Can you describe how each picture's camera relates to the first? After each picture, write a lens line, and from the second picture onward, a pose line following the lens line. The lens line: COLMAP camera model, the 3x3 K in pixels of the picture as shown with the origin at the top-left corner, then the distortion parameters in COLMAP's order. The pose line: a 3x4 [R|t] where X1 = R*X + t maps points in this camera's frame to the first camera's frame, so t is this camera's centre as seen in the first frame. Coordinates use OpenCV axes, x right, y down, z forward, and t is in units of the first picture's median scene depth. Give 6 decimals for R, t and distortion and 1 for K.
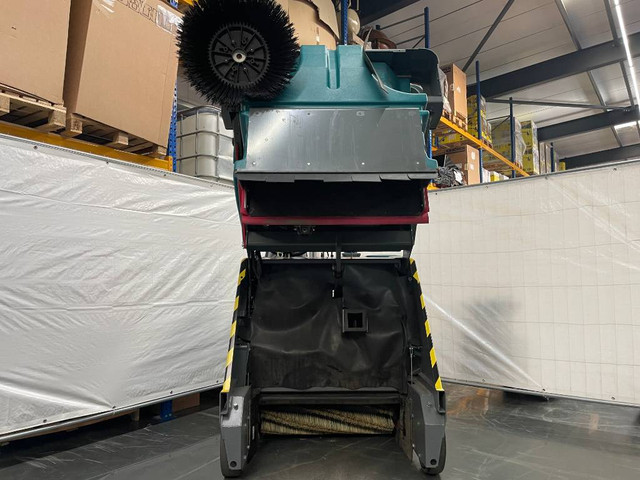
lens RADIAL K [[488.8, 0, 320.0], [0, 488.8, 240.0], [0, 0, 1]] dist [0.130019, -0.166736]
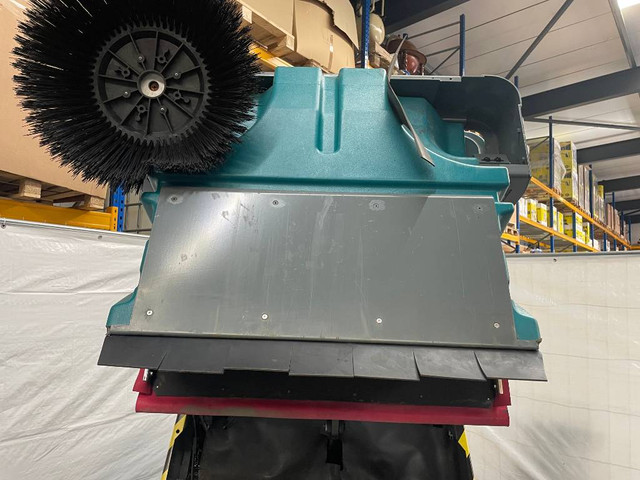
lens RADIAL K [[488.8, 0, 320.0], [0, 488.8, 240.0], [0, 0, 1]] dist [0.130019, -0.166736]
pose [[0.998724, 0.035363, -0.036047, 0.030453], [-0.035795, 0.999294, -0.011400, -0.151707], [0.035619, 0.012676, 0.999285, 0.351721]]
